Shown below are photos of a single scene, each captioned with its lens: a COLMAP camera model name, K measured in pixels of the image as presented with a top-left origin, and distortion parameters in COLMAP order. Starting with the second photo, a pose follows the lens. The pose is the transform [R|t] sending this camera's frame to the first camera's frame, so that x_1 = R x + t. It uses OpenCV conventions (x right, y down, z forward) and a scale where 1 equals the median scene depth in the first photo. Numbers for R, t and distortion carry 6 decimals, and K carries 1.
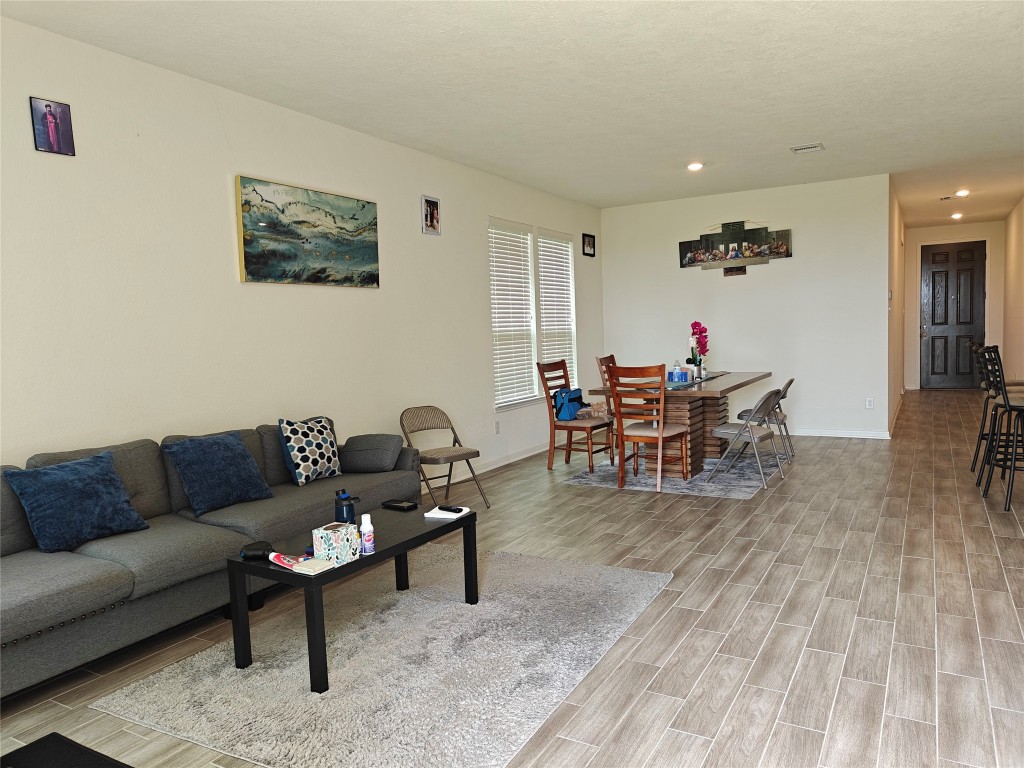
lens RADIAL K [[709.2, 0, 512.0], [0, 709.2, 384.0], [0, 0, 1]] dist [0.009267, -0.002831]
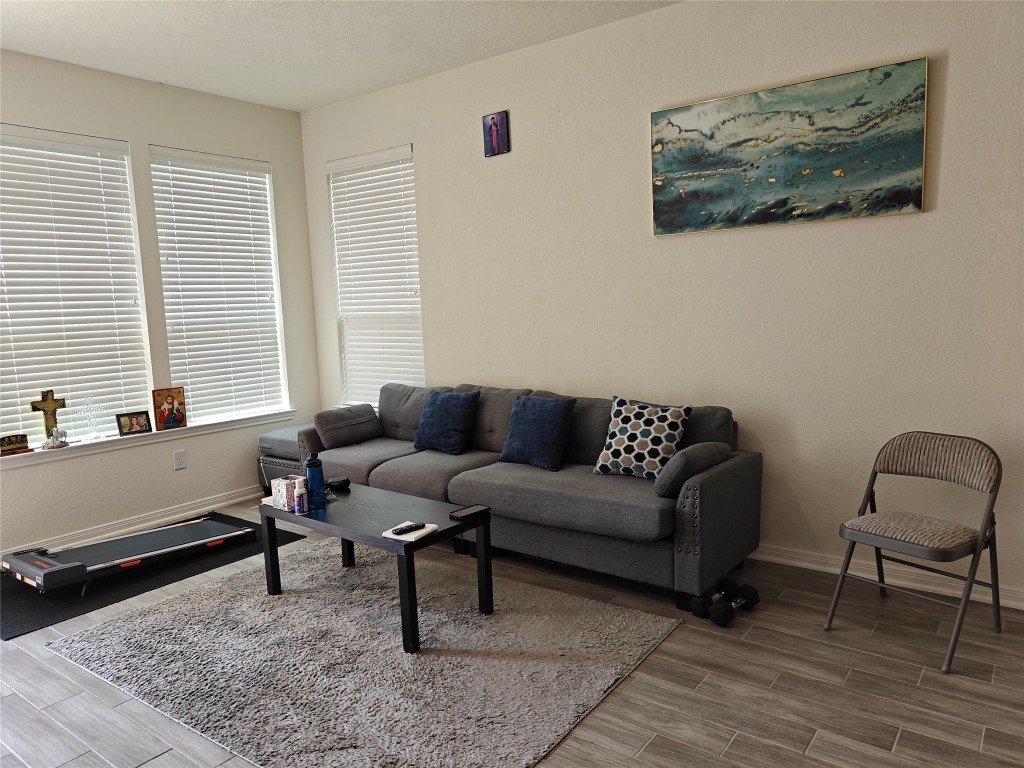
lens RADIAL K [[725.5, 0, 512.8], [0, 725.5, 391.0], [0, 0, 1]] dist [0.014330, -0.008083]
pose [[-0.109943, 0.163496, -0.980399, 0.350750], [-0.039162, 0.984900, 0.168638, -0.064208], [0.993166, 0.056935, -0.101880, 0.593828]]
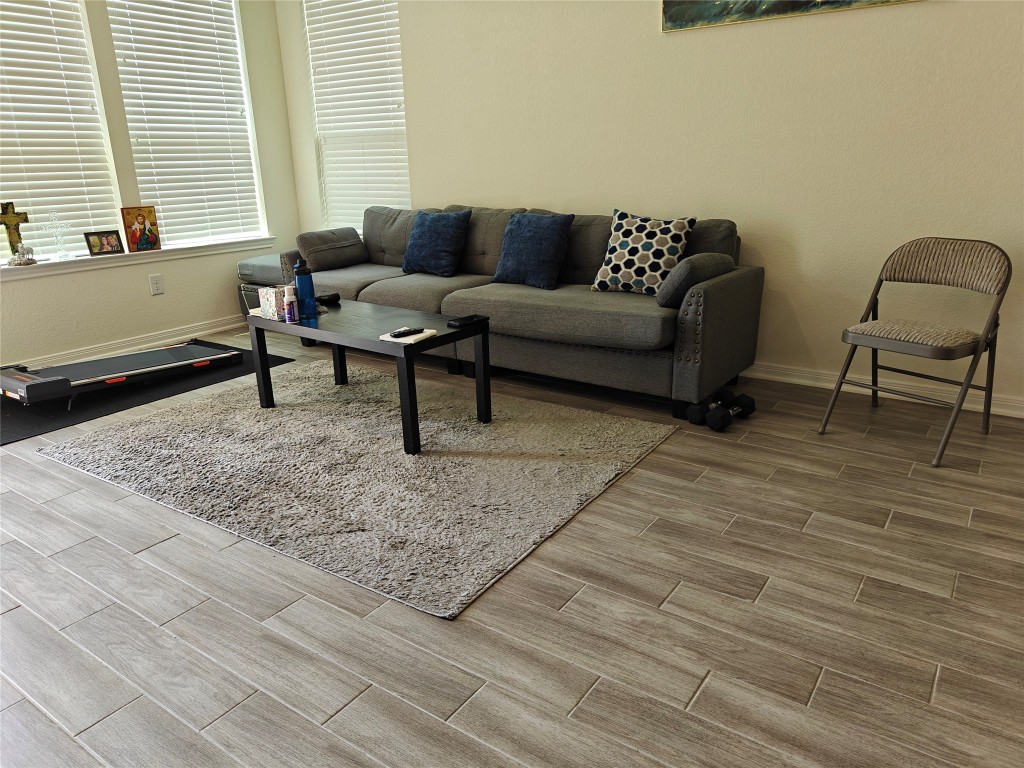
lens RADIAL K [[727.2, 0, 518.2], [0, 727.2, 385.1], [0, 0, 1]] dist [0.012774, -0.009832]
pose [[-0.075504, 0.338064, -0.938090, 0.346964], [-0.053252, 0.938065, 0.342341, -0.027626], [0.995722, 0.075804, -0.052825, 0.581938]]
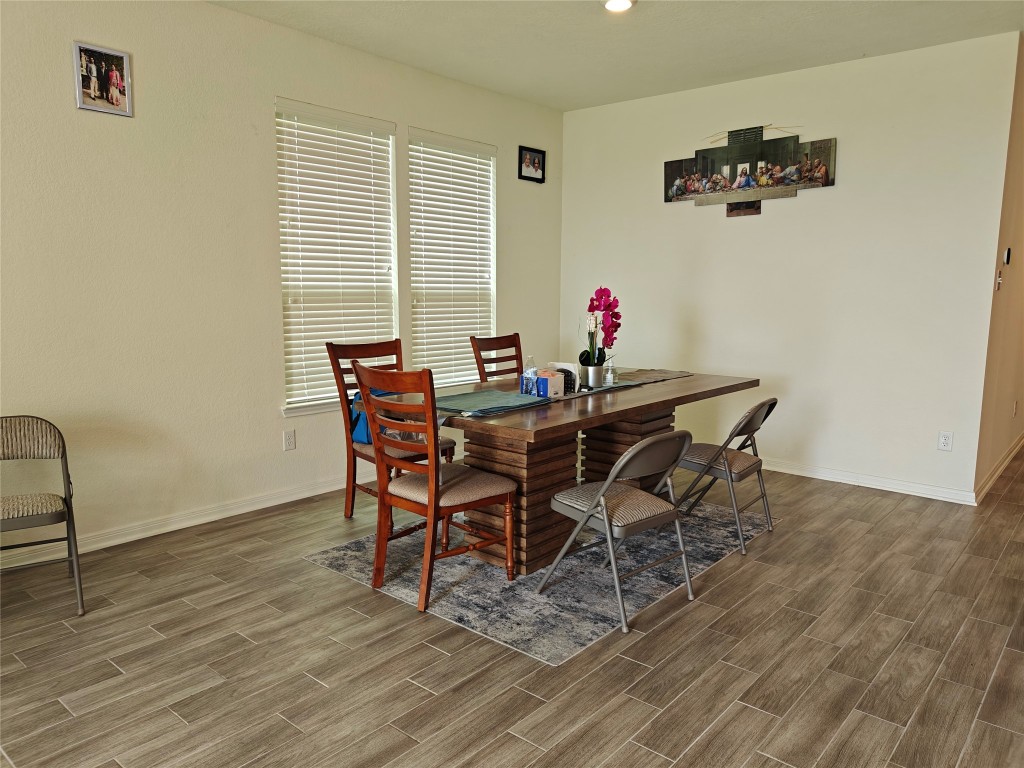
lens RADIAL K [[727.2, 0, 518.2], [0, 727.2, 385.1], [0, 0, 1]] dist [0.012774, -0.009832]
pose [[0.984311, 0.068340, -0.162672, 0.294735], [-0.058047, 0.996048, 0.067216, -0.045092], [0.166623, -0.056719, 0.984388, 0.411939]]
